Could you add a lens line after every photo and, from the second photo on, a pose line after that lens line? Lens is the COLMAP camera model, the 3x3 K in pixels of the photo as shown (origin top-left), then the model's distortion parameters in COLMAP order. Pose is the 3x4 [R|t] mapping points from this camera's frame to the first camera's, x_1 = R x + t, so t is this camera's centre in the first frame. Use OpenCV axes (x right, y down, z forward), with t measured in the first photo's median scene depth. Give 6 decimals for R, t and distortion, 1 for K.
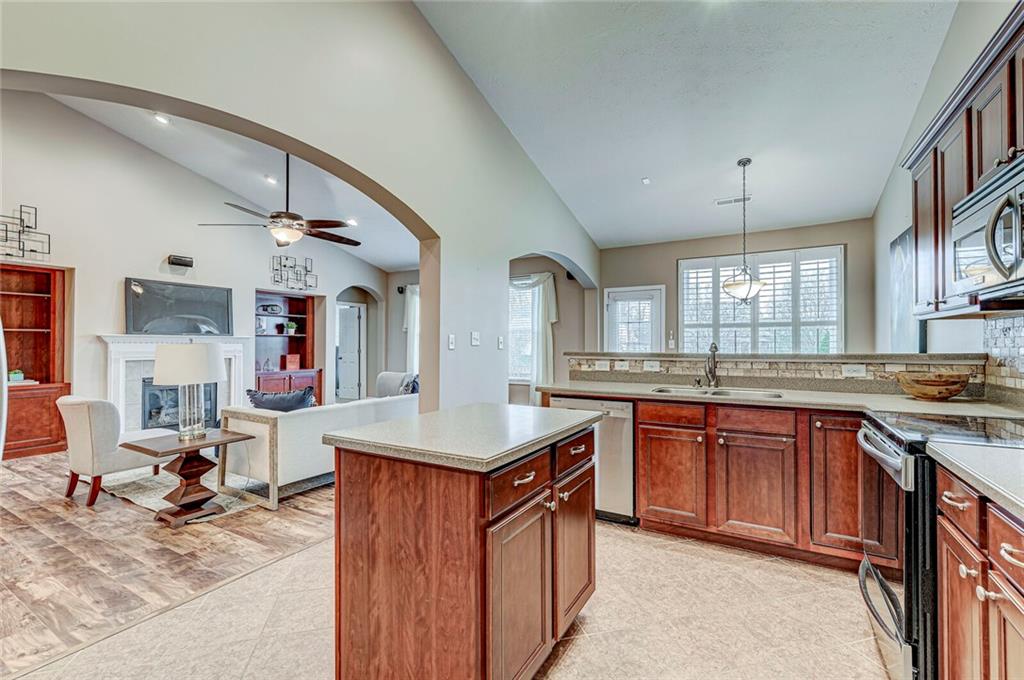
lens RADIAL K [[439.8, 0, 503.1], [0, 439.8, 340.9], [0, 0, 1]] dist [0.002071, -0.000101]
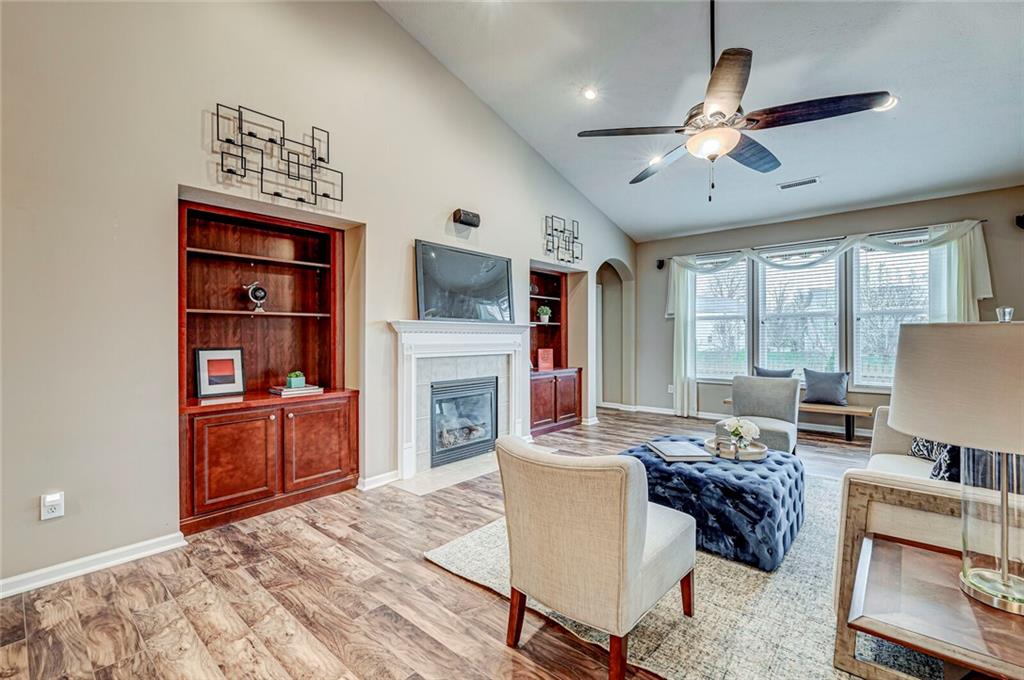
lens RADIAL K [[439.8, 0, 513.0], [0, 439.8, 337.0], [0, 0, 1]] dist [0.002071, -0.000101]
pose [[0.983827, -0.003549, -0.179084, -0.612871], [0.004753, 0.999969, 0.006297, 0.007993], [0.179056, -0.007046, 0.983814, 0.358589]]
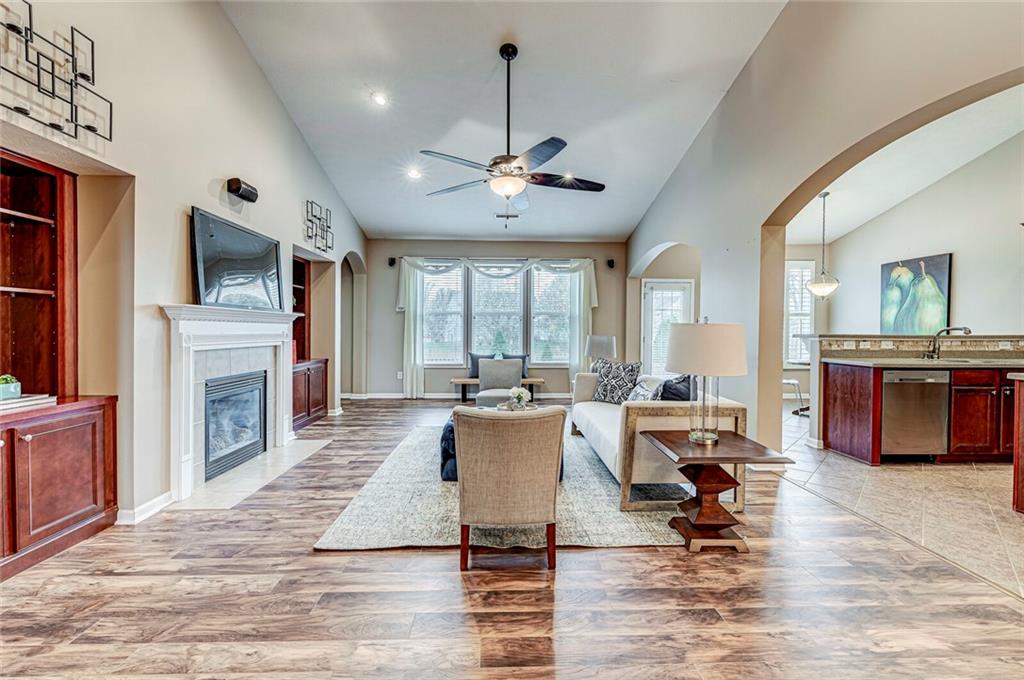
lens RADIAL K [[439.8, 0, 509.6], [0, 439.8, 336.2], [0, 0, 1]] dist [0.002071, -0.000101]
pose [[0.846350, -0.002691, 0.532620, -0.858979], [-0.010203, 0.999722, 0.021264, 0.009220], [-0.532529, -0.023431, 0.846088, 0.308851]]
